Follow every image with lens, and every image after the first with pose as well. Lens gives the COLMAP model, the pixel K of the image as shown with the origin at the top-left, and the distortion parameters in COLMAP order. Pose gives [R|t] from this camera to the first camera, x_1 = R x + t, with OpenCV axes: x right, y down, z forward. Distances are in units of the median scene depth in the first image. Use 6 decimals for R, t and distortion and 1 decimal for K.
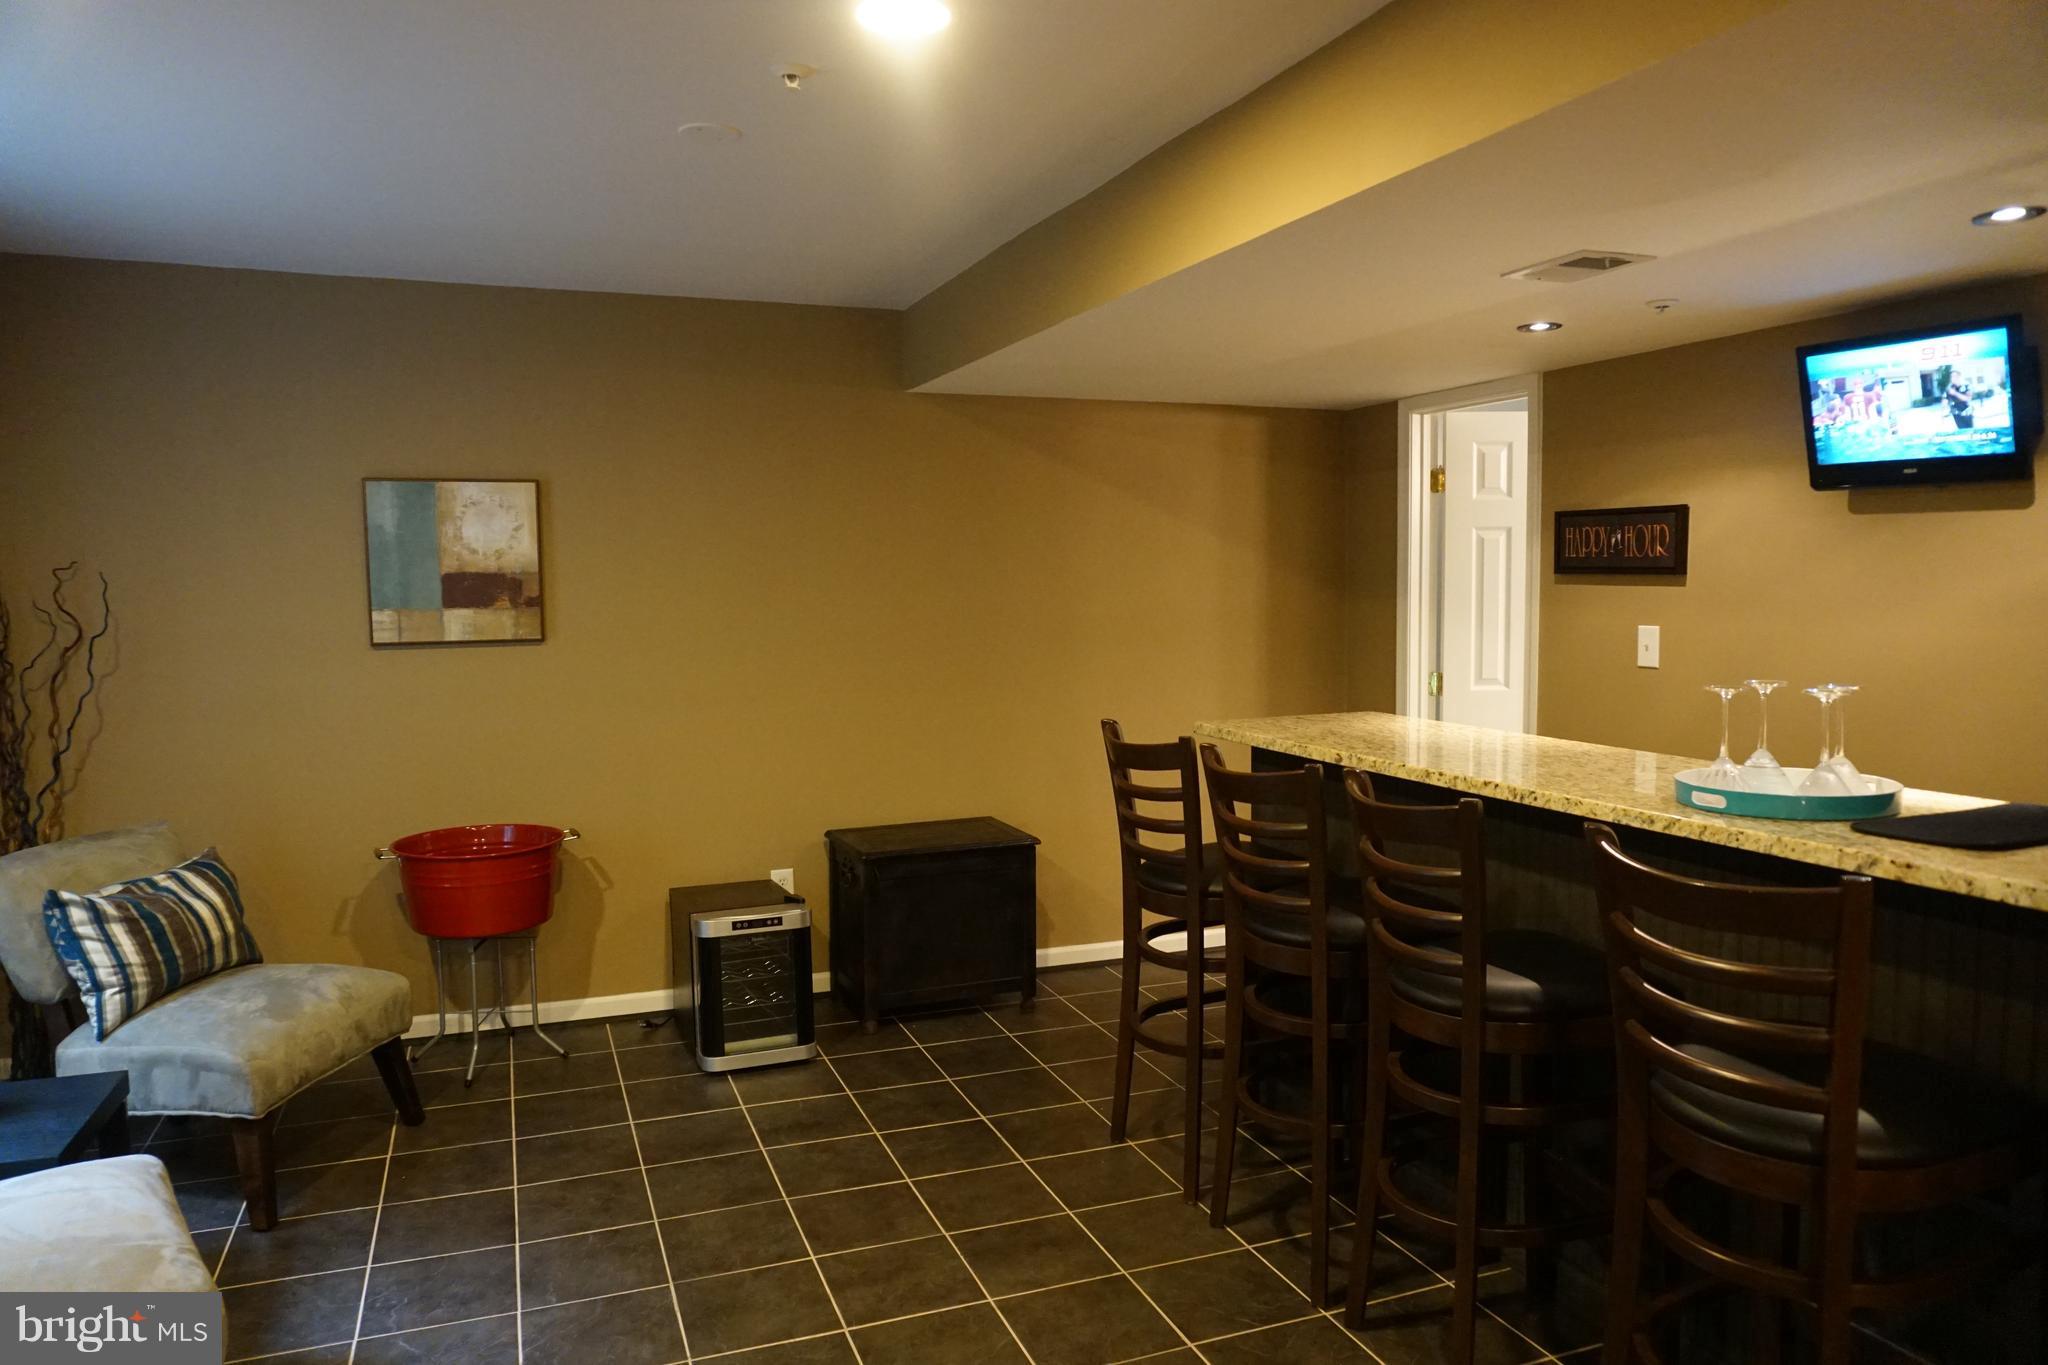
lens RADIAL K [[1379.7, 0, 1026.5], [0, 1379.7, 680.5], [0, 0, 1]] dist [-0.036366, 0.019182]
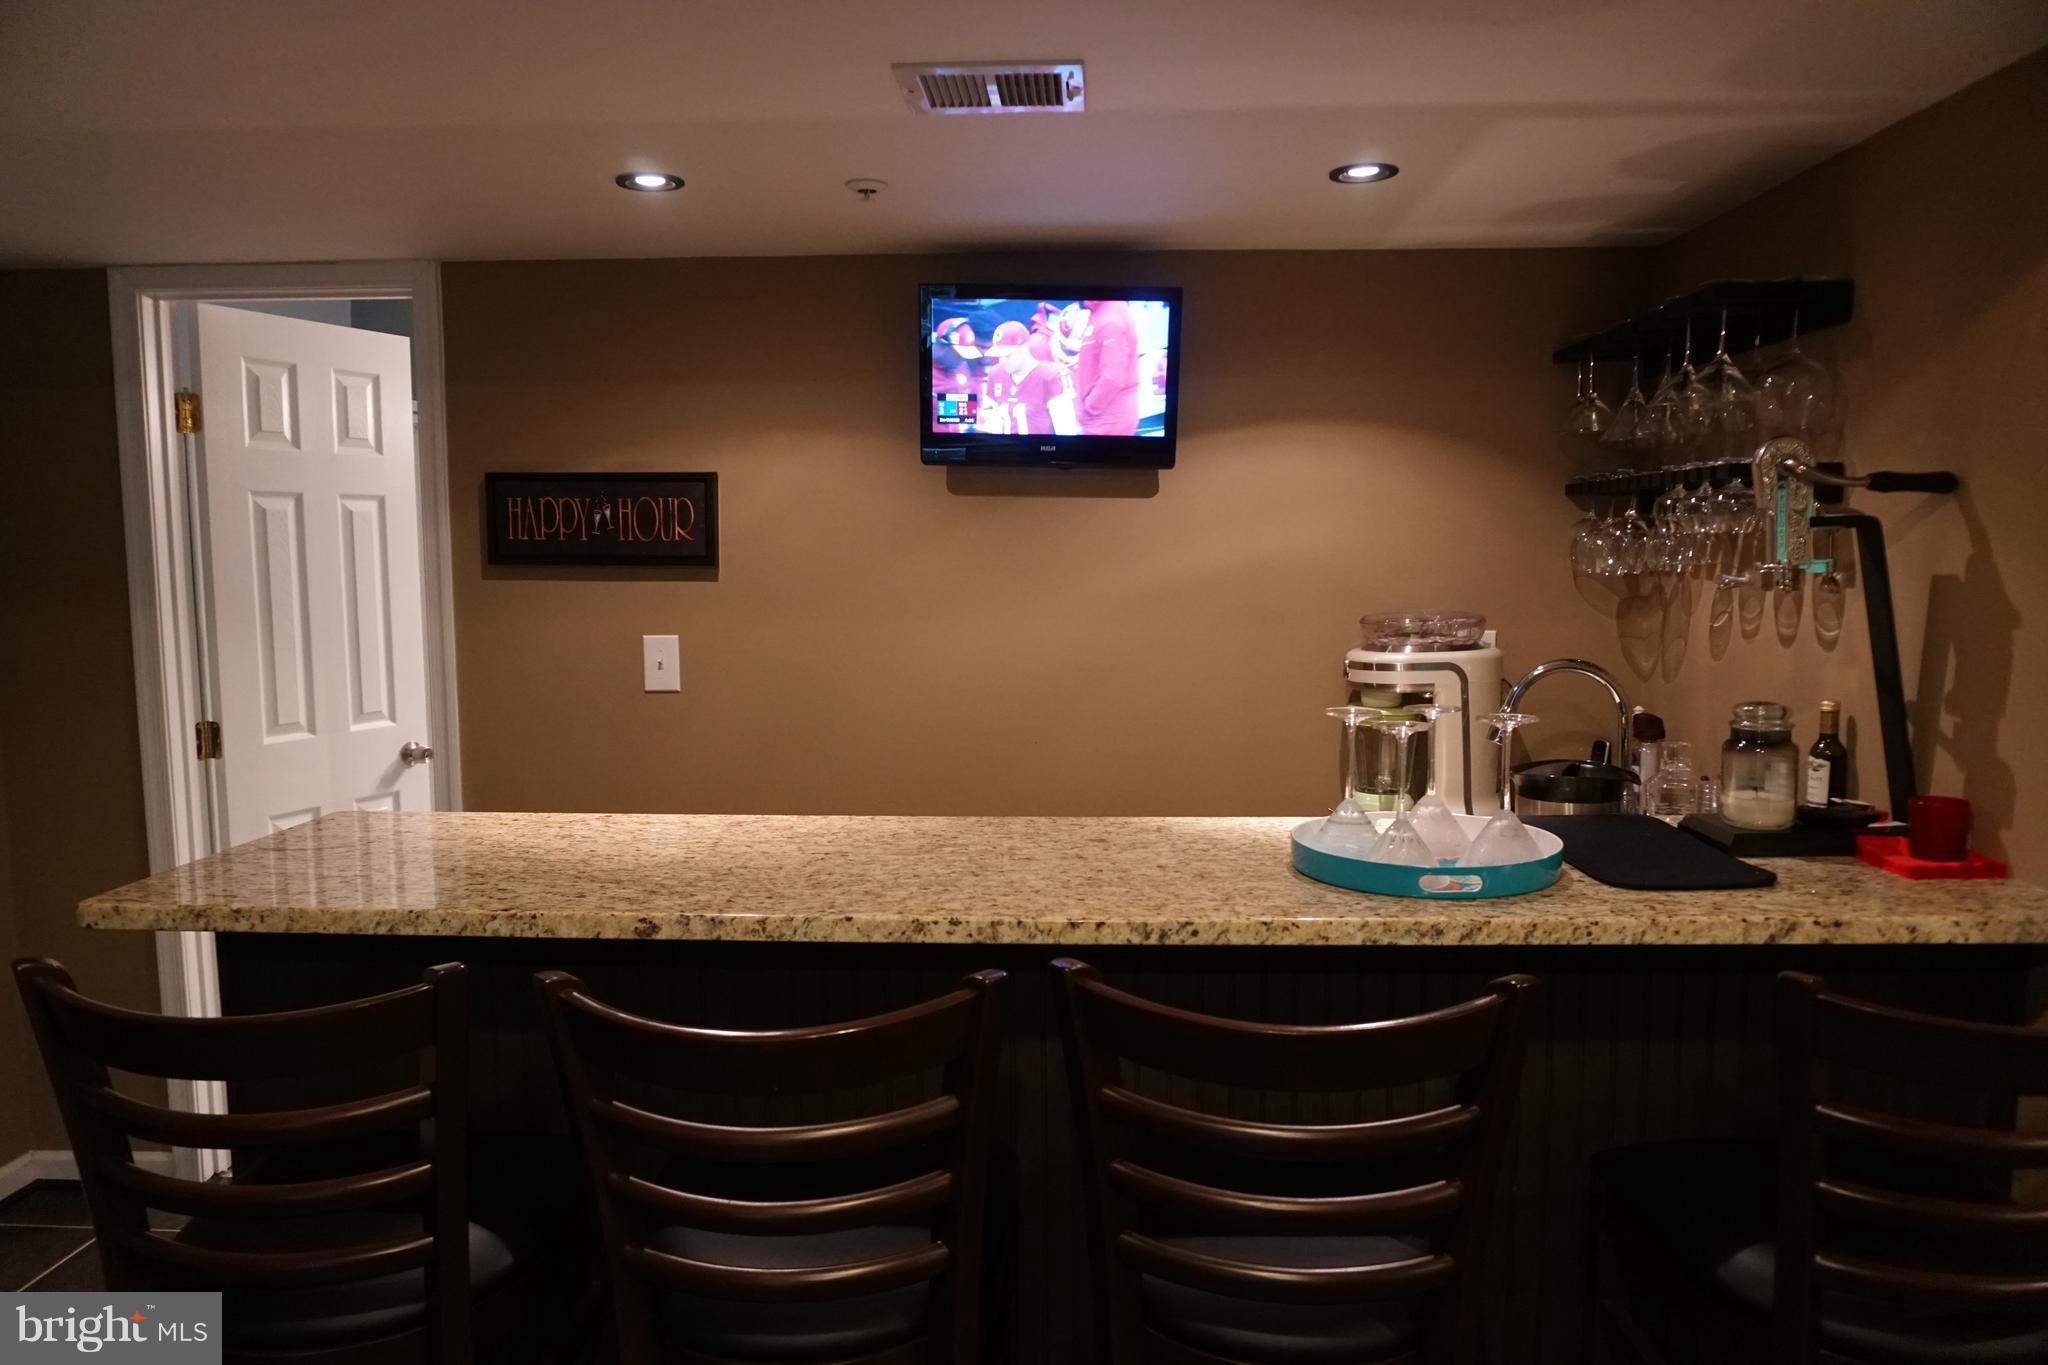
lens RADIAL K [[1379.7, 0, 1024.9], [0, 1379.7, 684.0], [0, 0, 1]] dist [-0.036366, 0.019182]
pose [[0.400540, -0.084624, 0.912363, -0.182991], [0.068711, 0.995696, 0.062188, -0.058084], [-0.913700, 0.037780, 0.404630, 0.654900]]
